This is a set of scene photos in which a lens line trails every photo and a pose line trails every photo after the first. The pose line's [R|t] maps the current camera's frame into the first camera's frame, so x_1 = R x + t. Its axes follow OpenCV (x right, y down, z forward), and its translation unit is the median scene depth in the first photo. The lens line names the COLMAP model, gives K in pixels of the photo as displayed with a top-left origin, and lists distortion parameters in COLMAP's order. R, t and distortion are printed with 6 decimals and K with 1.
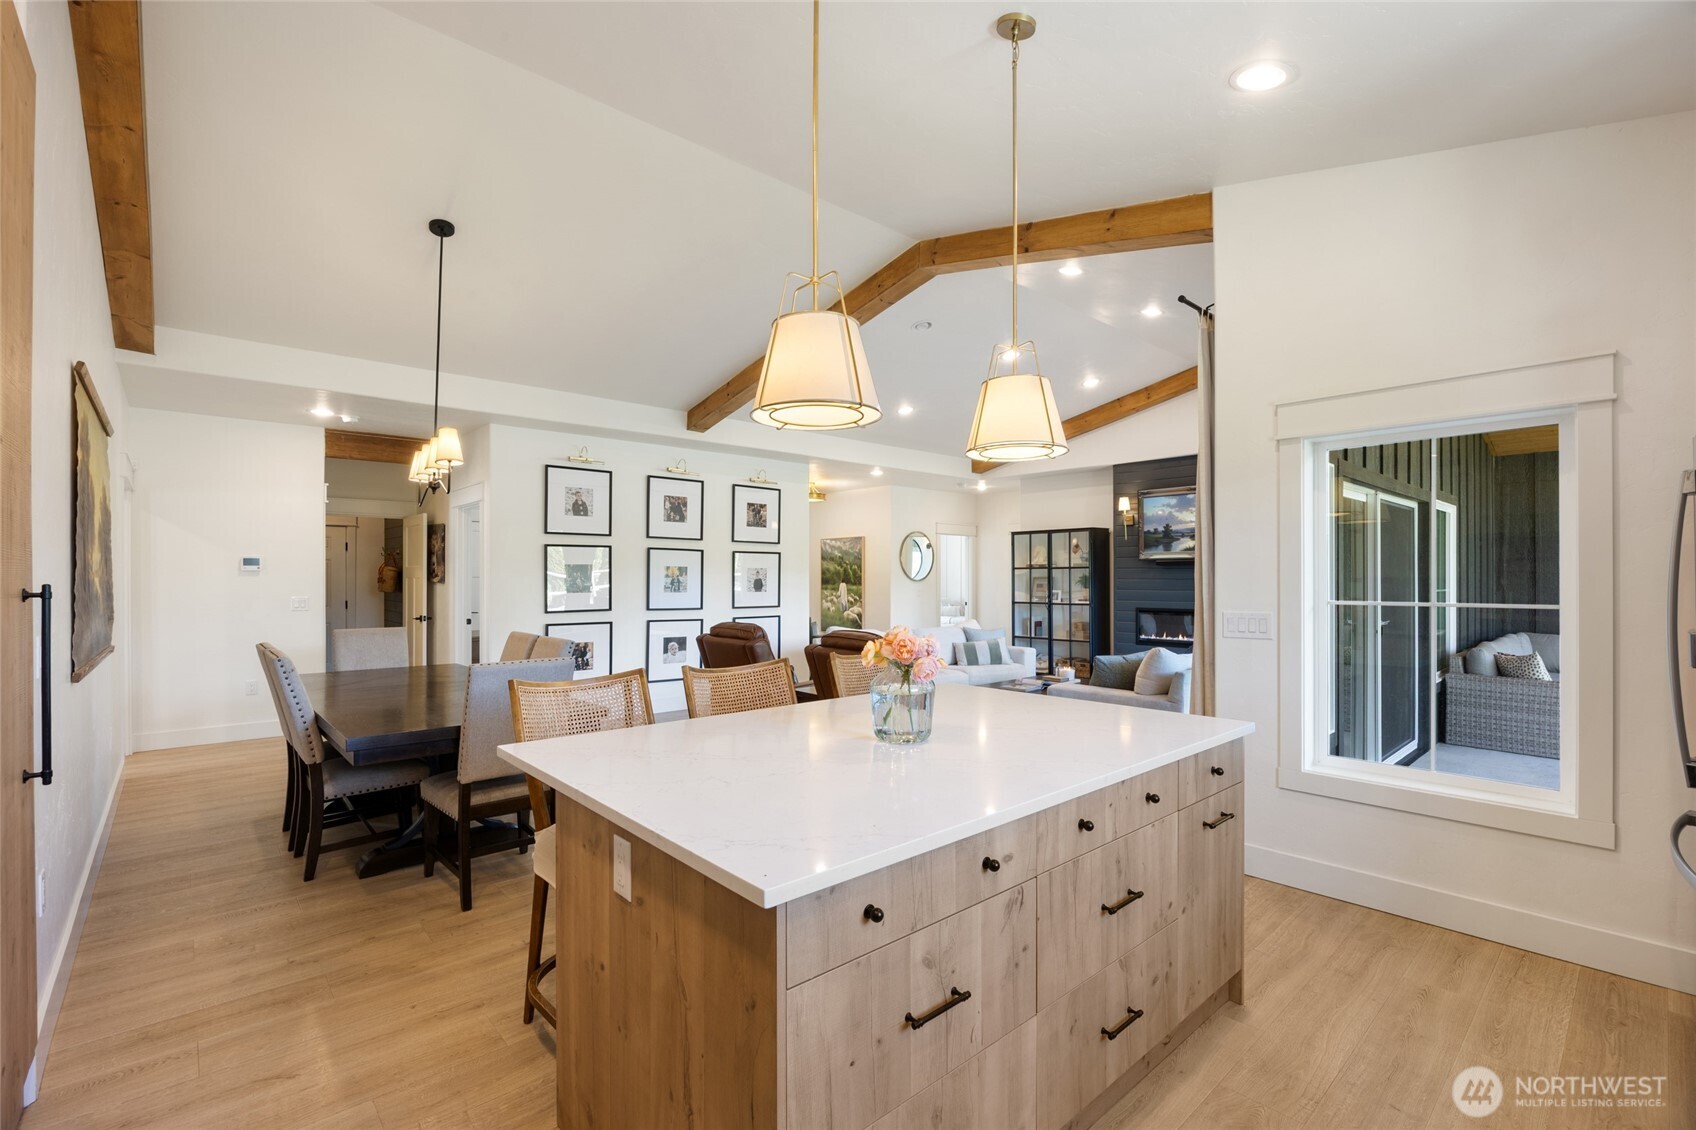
lens RADIAL K [[744.6, 0, 848.6], [0, 744.6, 569.9], [0, 0, 1]] dist [-0.017420, 0.000878]
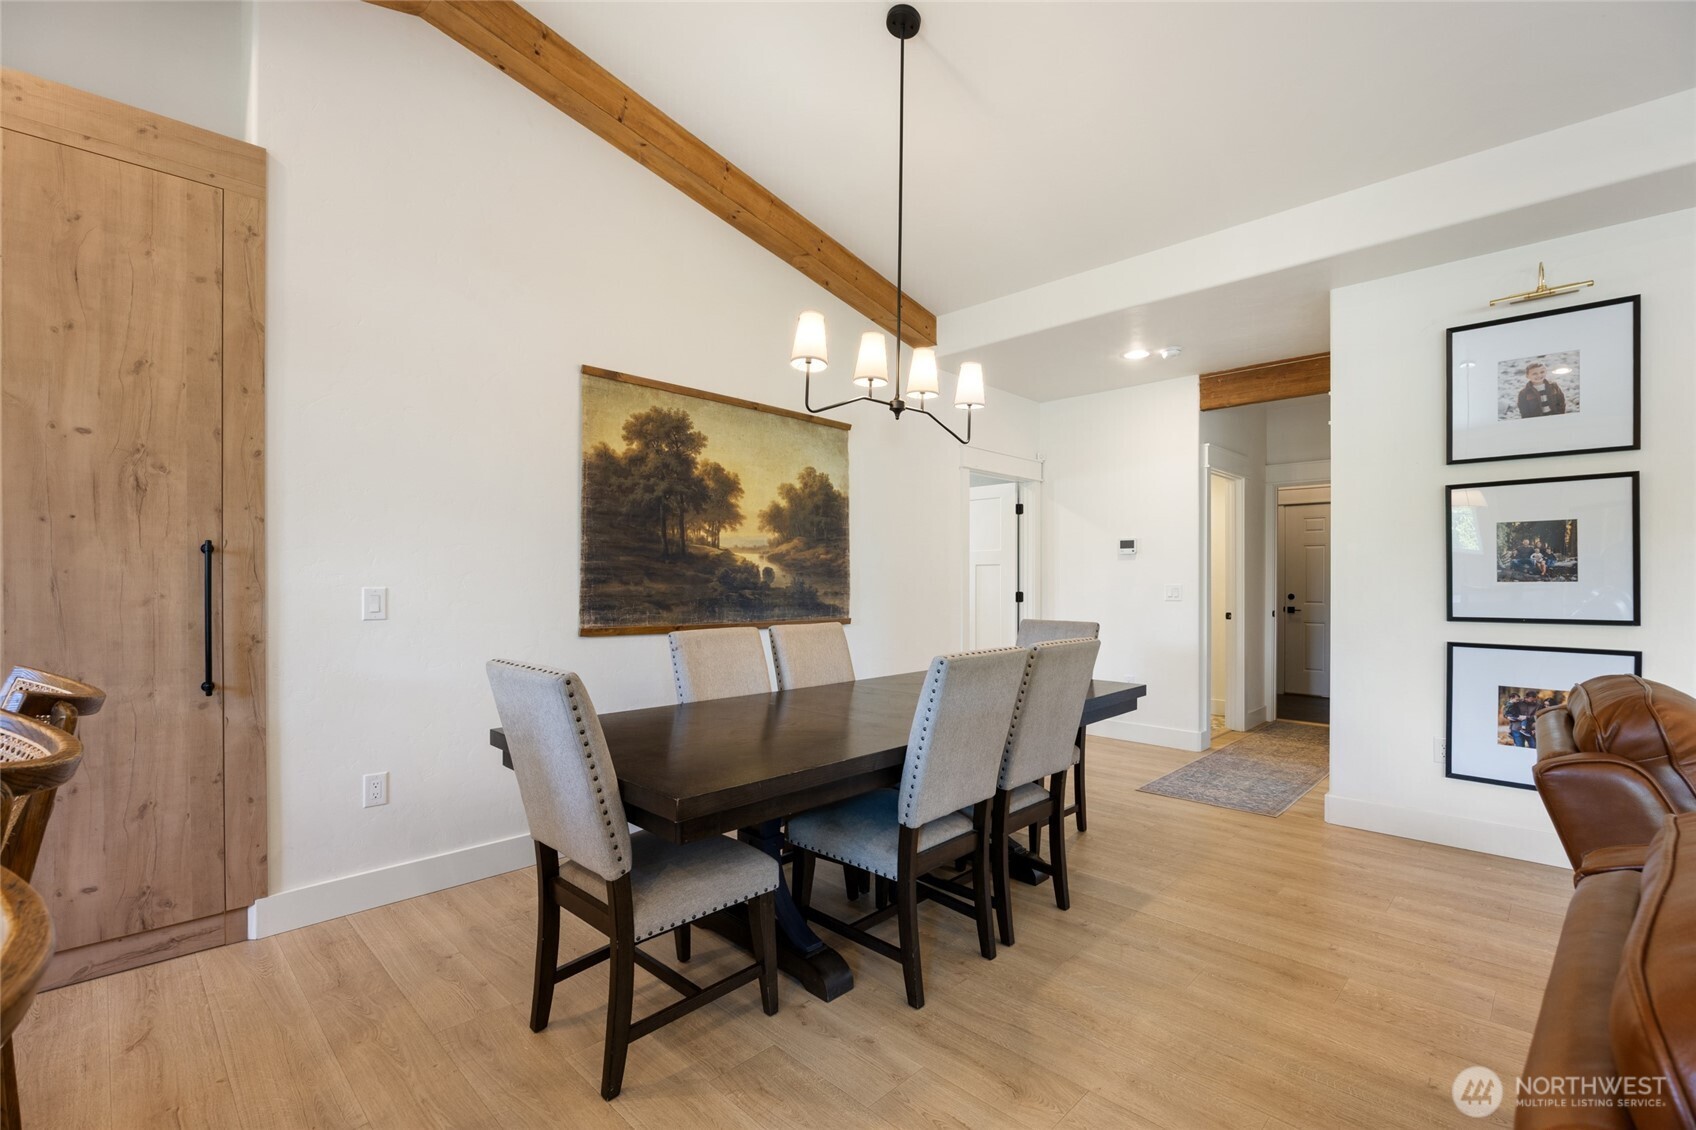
lens RADIAL K [[747.9, 0, 845.3], [0, 747.9, 583.1], [0, 0, 1]] dist [-0.014584, 0.000022]
pose [[0.061807, 0.005729, -0.998072, 0.073902], [0.008643, 0.999943, 0.006275, 0.025467], [0.998051, -0.009015, 0.061754, 0.550220]]
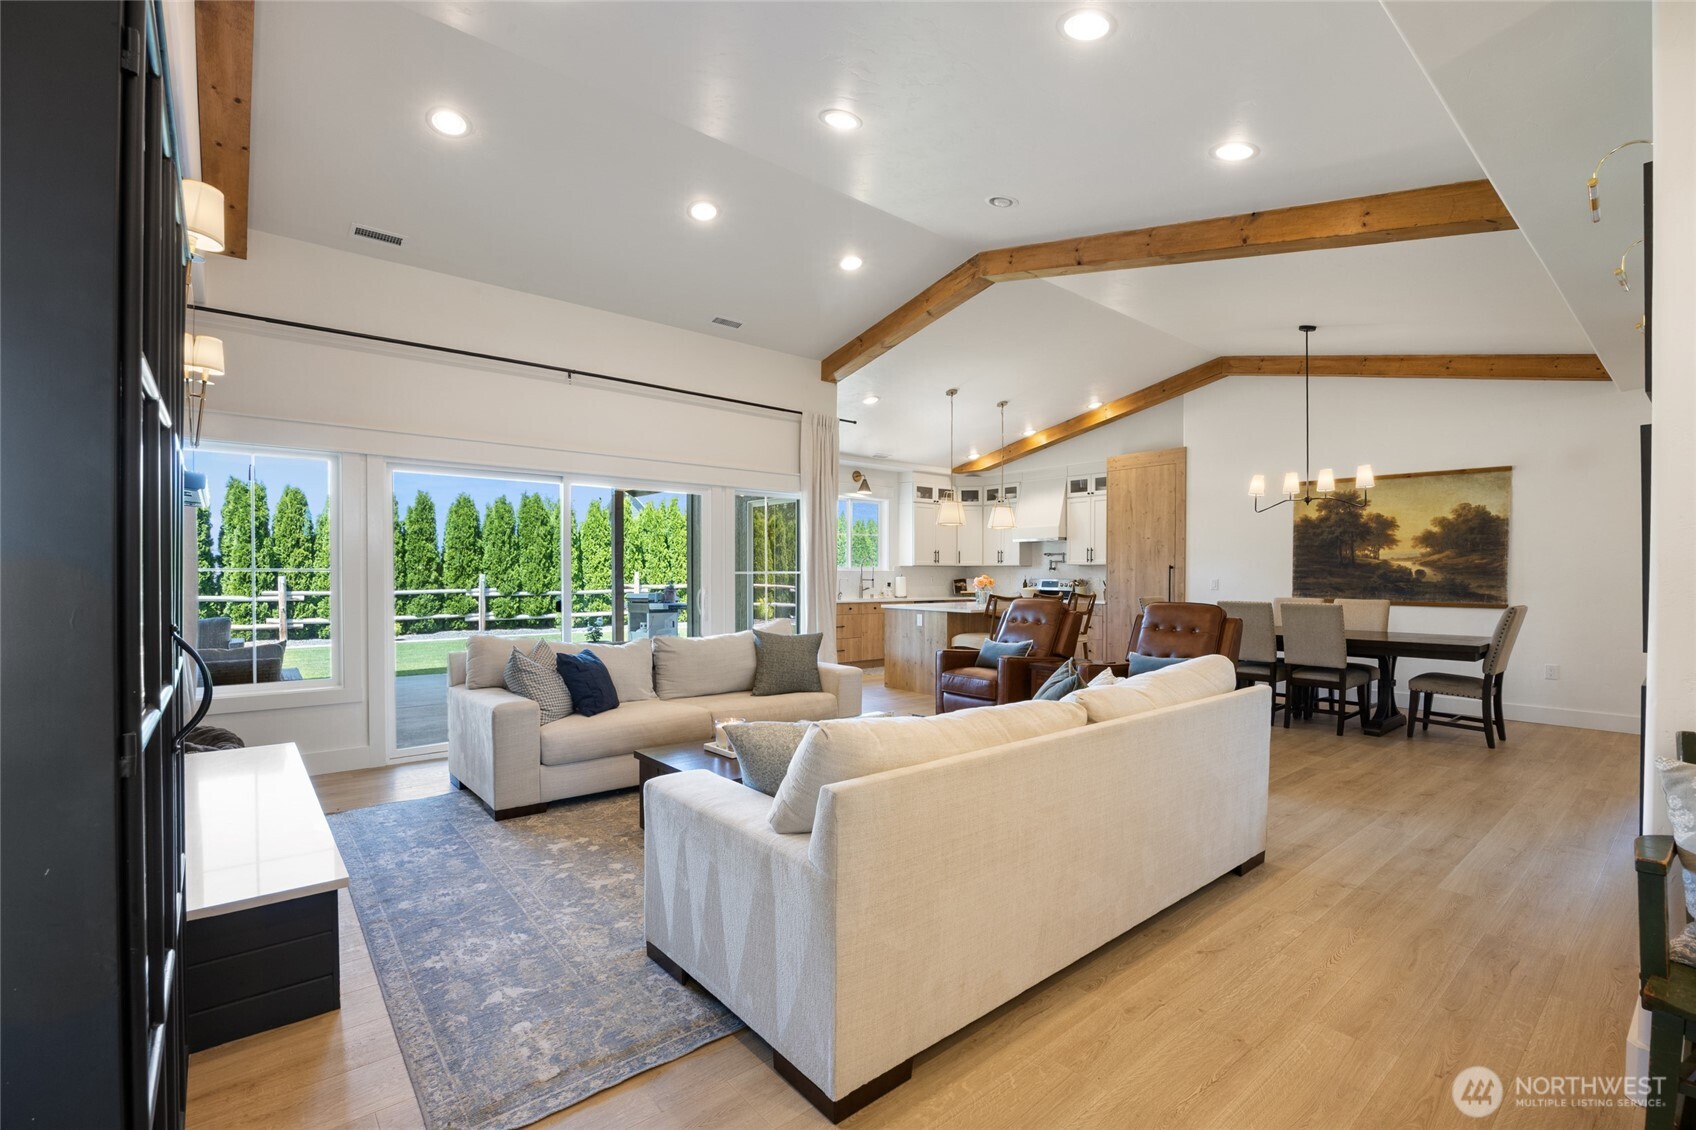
lens RADIAL K [[753.1, 0, 854.7], [0, 753.1, 590.4], [0, 0, 1]] dist [-0.015251, 0.000298]
pose [[-0.999583, -0.002697, 0.028738, 0.201444], [-0.002392, 0.999941, 0.010640, 0.035444], [-0.028765, 0.010567, -0.999530, 1.558129]]
